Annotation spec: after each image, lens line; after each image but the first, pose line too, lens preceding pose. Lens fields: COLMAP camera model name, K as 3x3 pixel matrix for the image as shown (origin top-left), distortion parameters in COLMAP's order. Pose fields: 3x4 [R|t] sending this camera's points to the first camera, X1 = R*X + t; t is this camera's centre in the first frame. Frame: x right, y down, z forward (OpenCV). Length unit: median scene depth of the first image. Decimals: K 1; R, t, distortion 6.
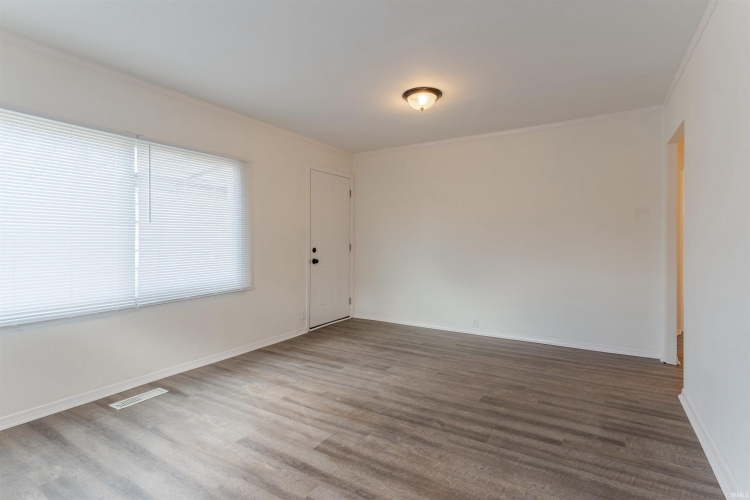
lens RADIAL K [[366.2, 0, 374.4], [0, 366.2, 241.1], [0, 0, 1]] dist [0.002087, 0.000938]
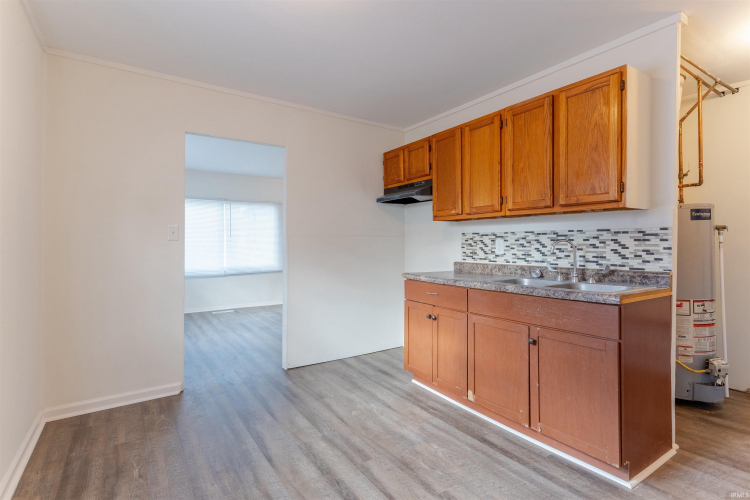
lens RADIAL K [[366.2, 0, 370.4], [0, 366.2, 244.2], [0, 0, 1]] dist [0.002087, 0.000938]
pose [[0.905536, -0.004240, -0.424249, 1.253114], [0.004764, 0.999989, 0.000175, -0.007335], [0.424243, -0.002180, 0.905546, -0.759347]]
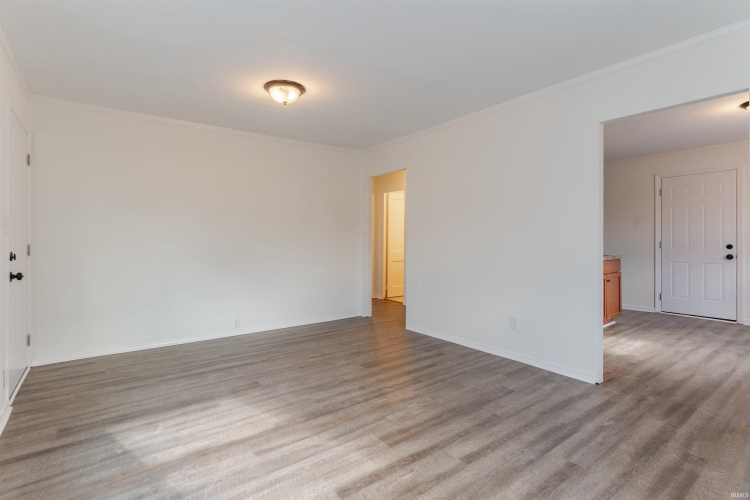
lens RADIAL K [[366.2, 0, 374.5], [0, 366.2, 245.0], [0, 0, 1]] dist [0.002087, 0.000938]
pose [[0.362260, -0.015300, 0.931951, -0.852243], [0.002263, 0.999877, 0.015535, 0.000350], [-0.932074, -0.003519, 0.362250, 0.524871]]
